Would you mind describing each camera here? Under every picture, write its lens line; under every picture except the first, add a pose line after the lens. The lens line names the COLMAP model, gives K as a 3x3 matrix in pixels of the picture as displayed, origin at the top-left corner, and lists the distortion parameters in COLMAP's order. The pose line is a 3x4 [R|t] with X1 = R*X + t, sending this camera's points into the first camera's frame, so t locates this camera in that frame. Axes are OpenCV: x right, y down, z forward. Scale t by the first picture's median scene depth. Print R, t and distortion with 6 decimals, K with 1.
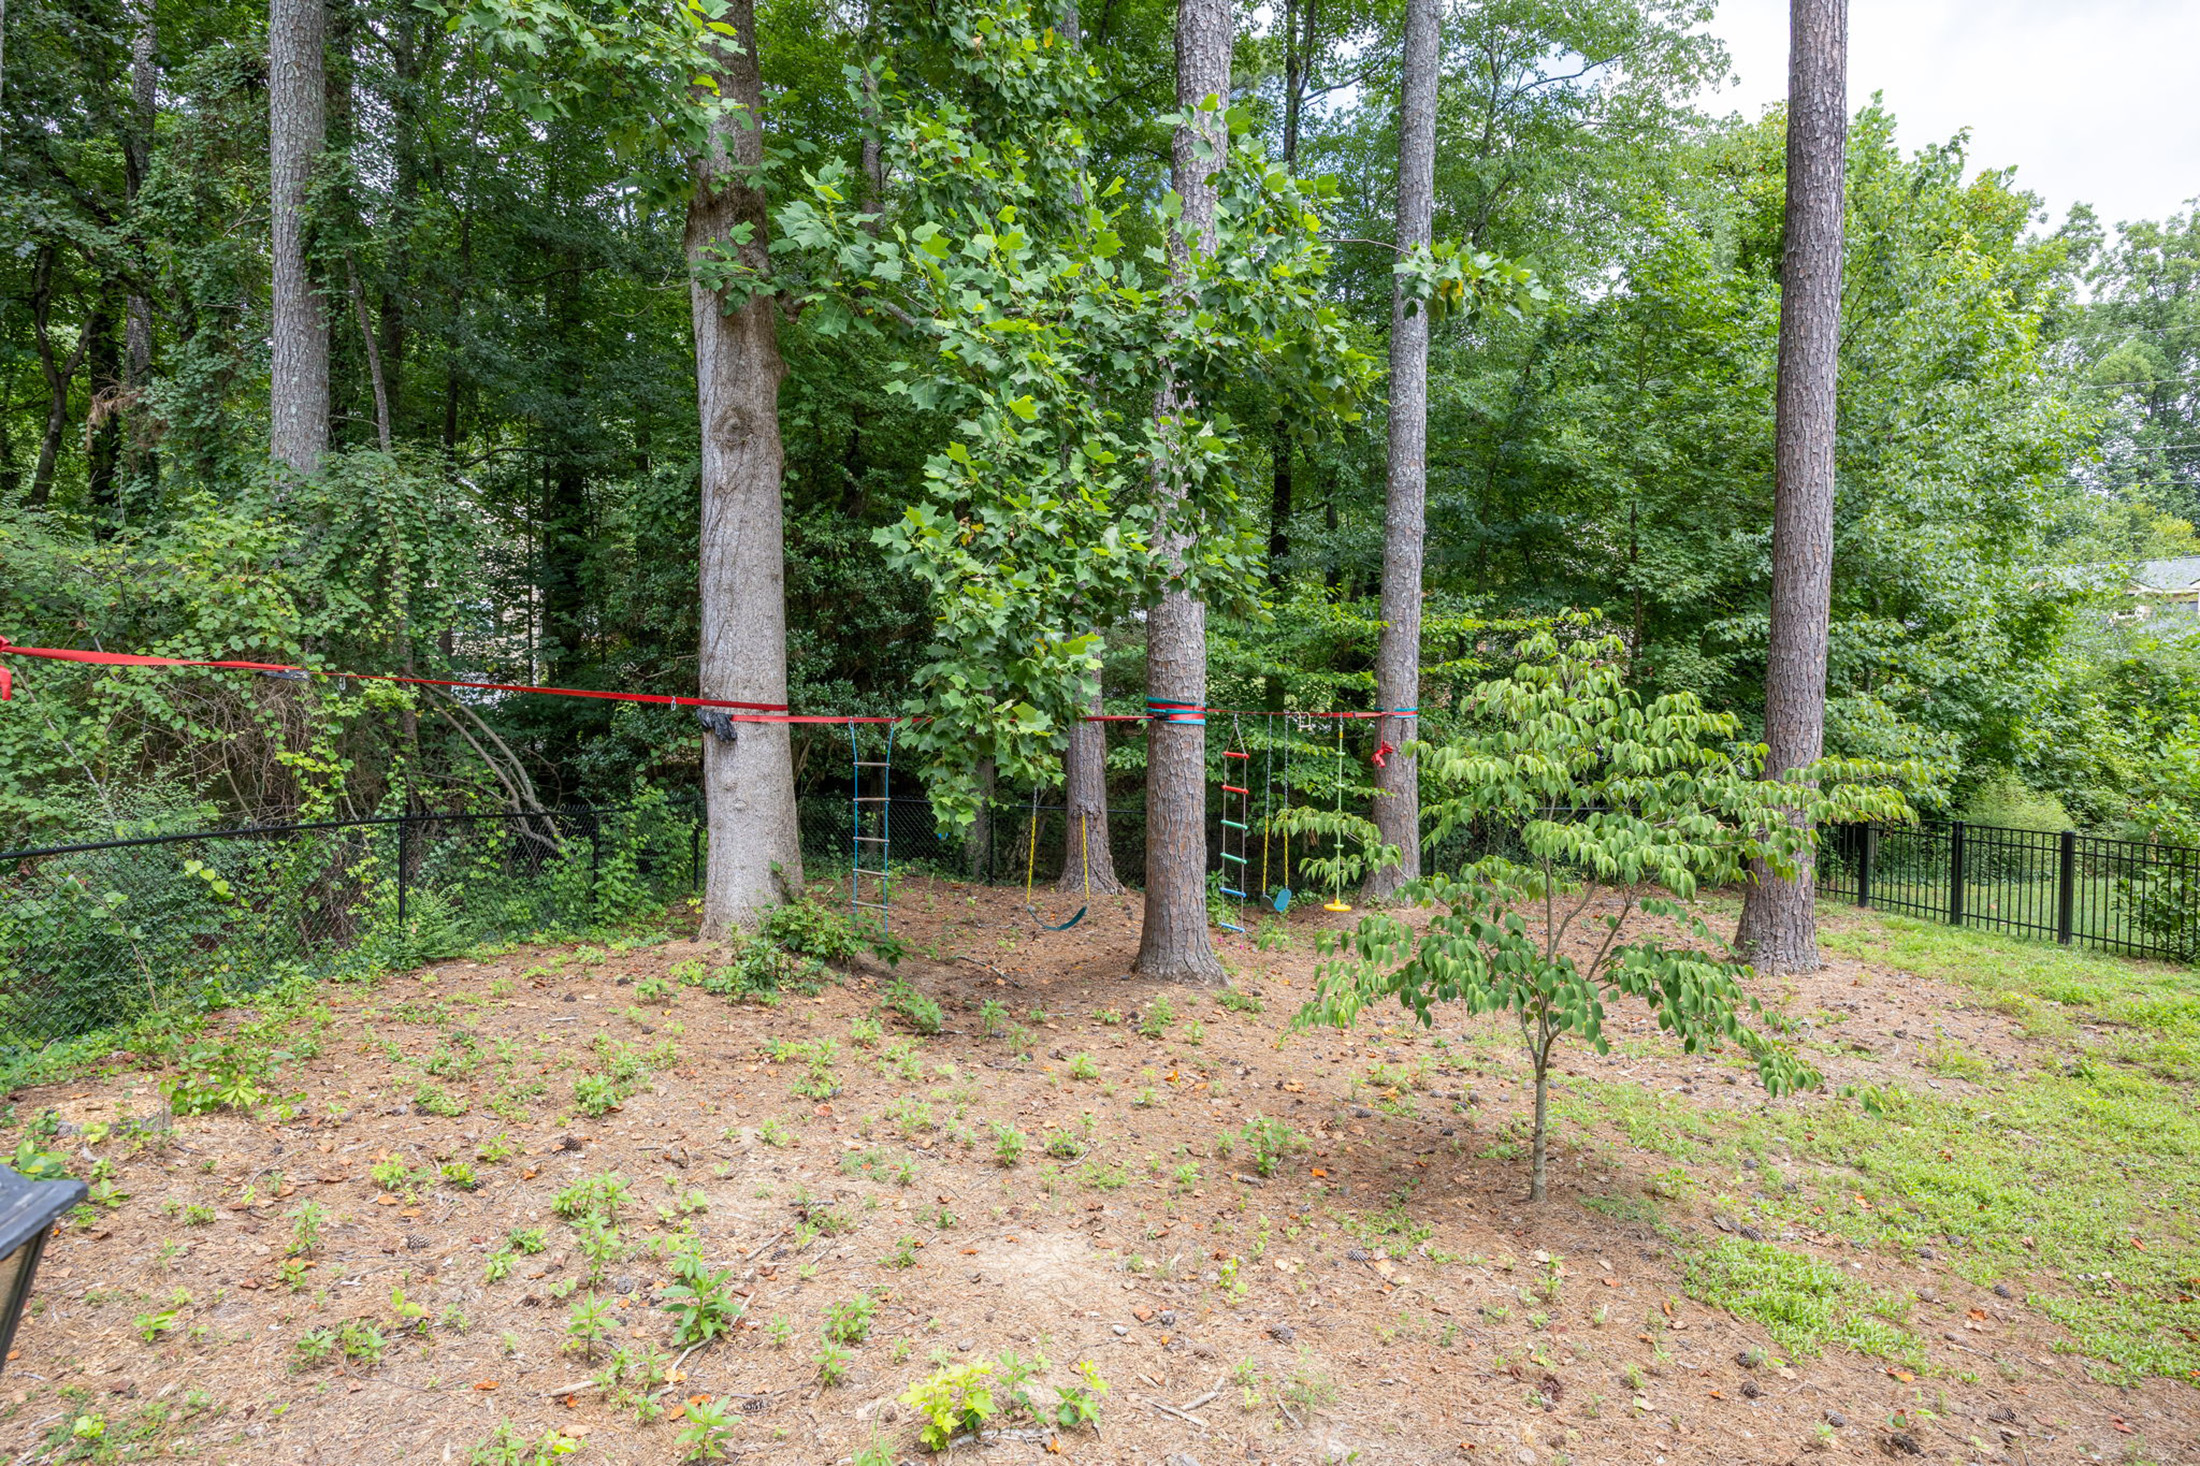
lens RADIAL K [[1014.0, 0, 1096.9], [0, 1014.0, 730.2], [0, 0, 1]] dist [-0.017124, 0.001863]
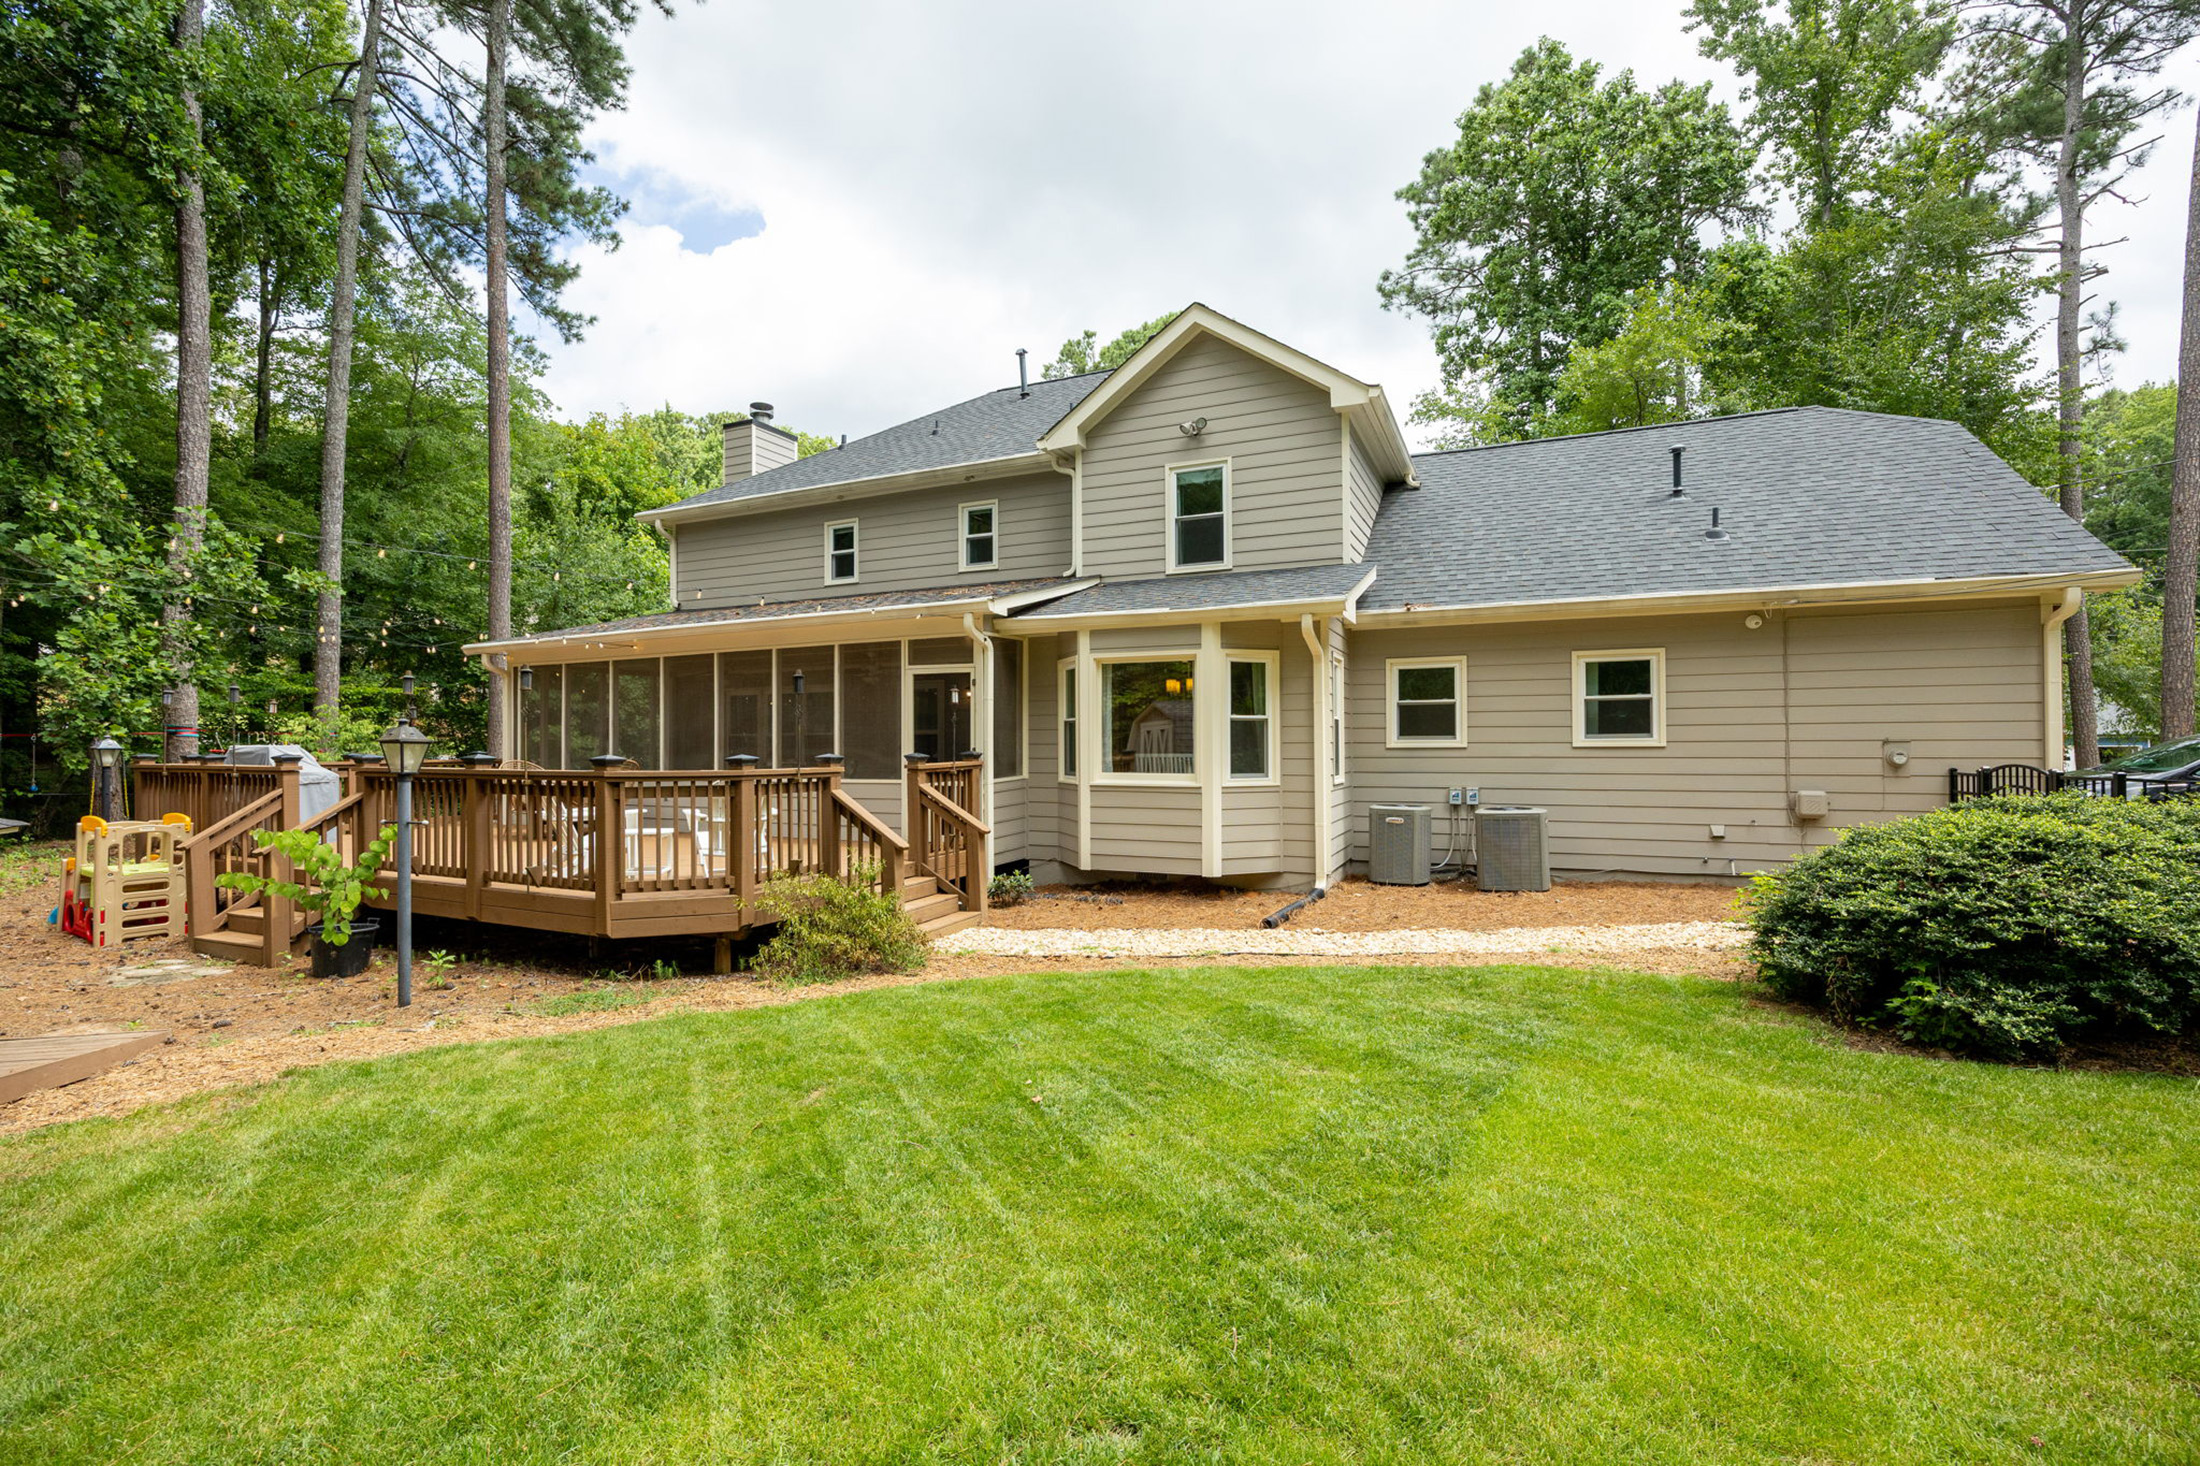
lens RADIAL K [[942.3, 0, 1100.5], [0, 942.3, 742.3], [0, 0, 1]] dist [-0.013253, 0.000117]
pose [[0.634164, -0.011667, 0.773110, -0.294781], [0.028089, 0.999574, -0.007956, 0.109290], [-0.772688, 0.026761, 0.634222, -2.474567]]
